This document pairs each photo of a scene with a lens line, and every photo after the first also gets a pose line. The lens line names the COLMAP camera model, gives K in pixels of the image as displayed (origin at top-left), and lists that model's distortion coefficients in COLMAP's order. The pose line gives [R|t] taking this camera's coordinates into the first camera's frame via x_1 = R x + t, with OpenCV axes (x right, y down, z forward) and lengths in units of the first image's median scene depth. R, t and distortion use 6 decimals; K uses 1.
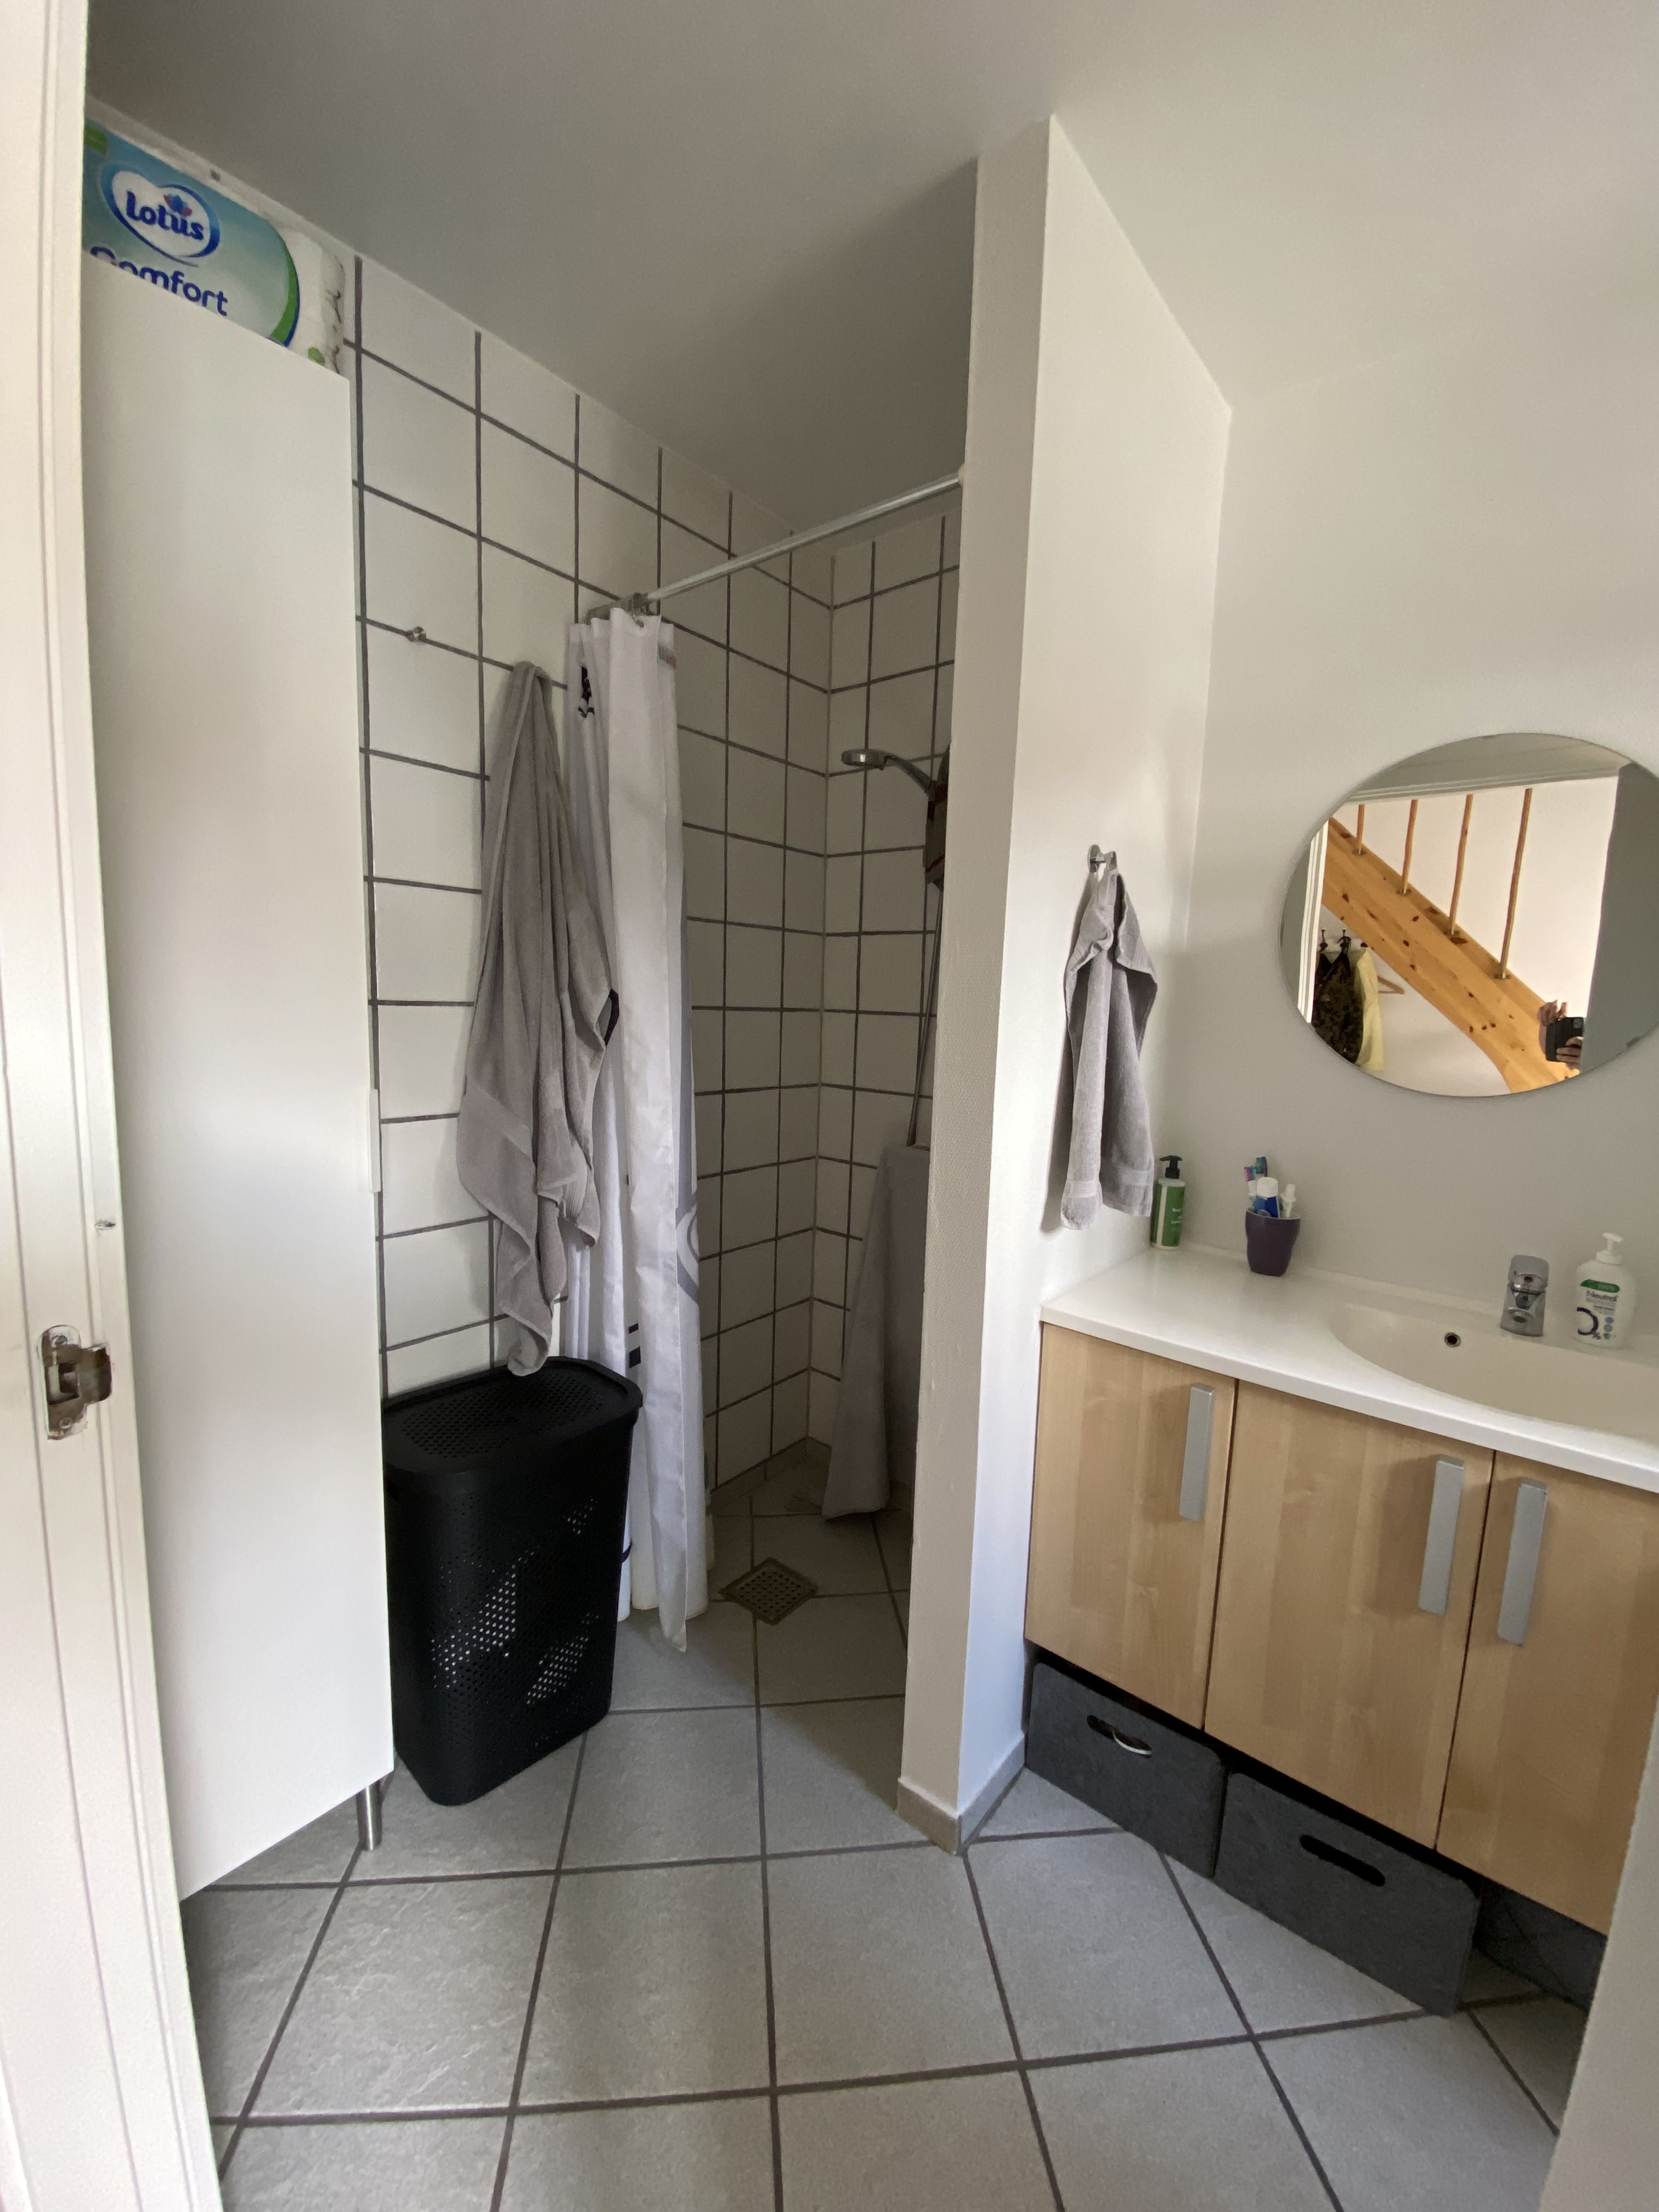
lens RADIAL K [[896.4, 0, 828.4], [0, 896.4, 1111.1], [0, 0, 1]] dist [-0.023457, -0.000634]
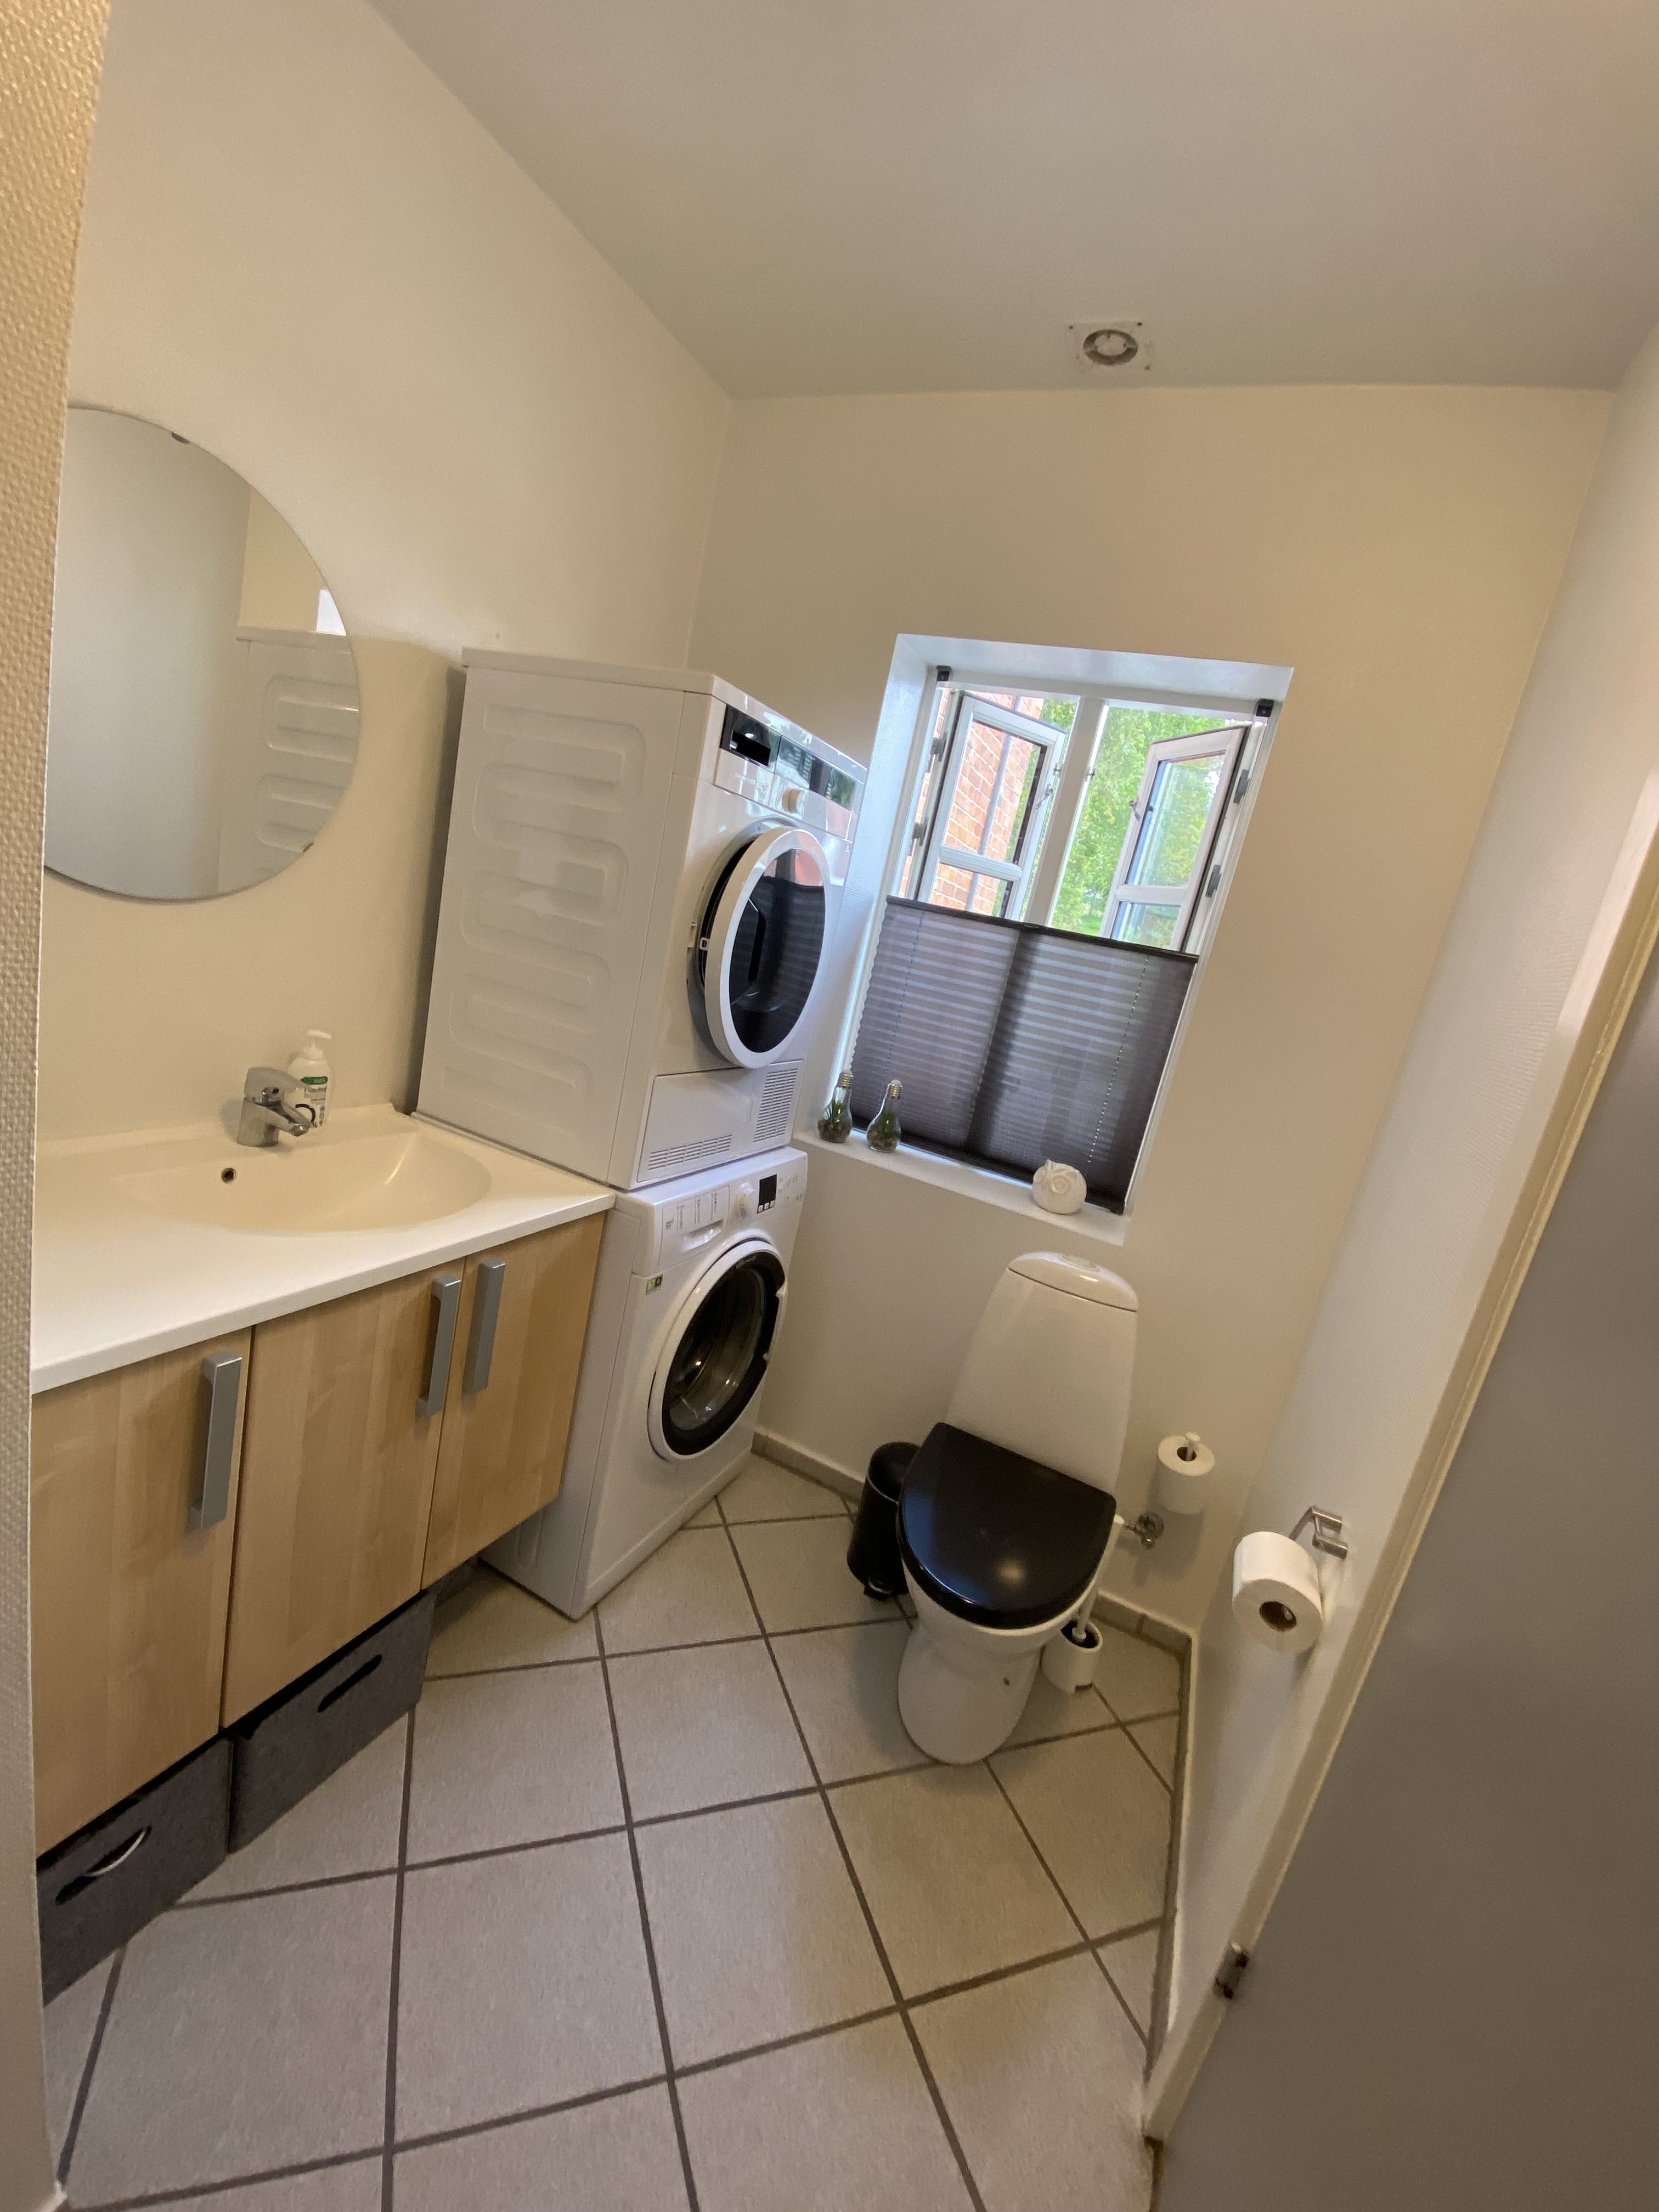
lens RADIAL K [[896.4, 0, 828.2], [0, 896.4, 1103.1], [0, 0, 1]] dist [-0.023457, -0.000634]
pose [[-0.226697, -0.283157, 0.931896, -0.295629], [-0.092589, 0.958739, 0.268789, -0.127725], [-0.969554, -0.025350, -0.243560, 0.658884]]
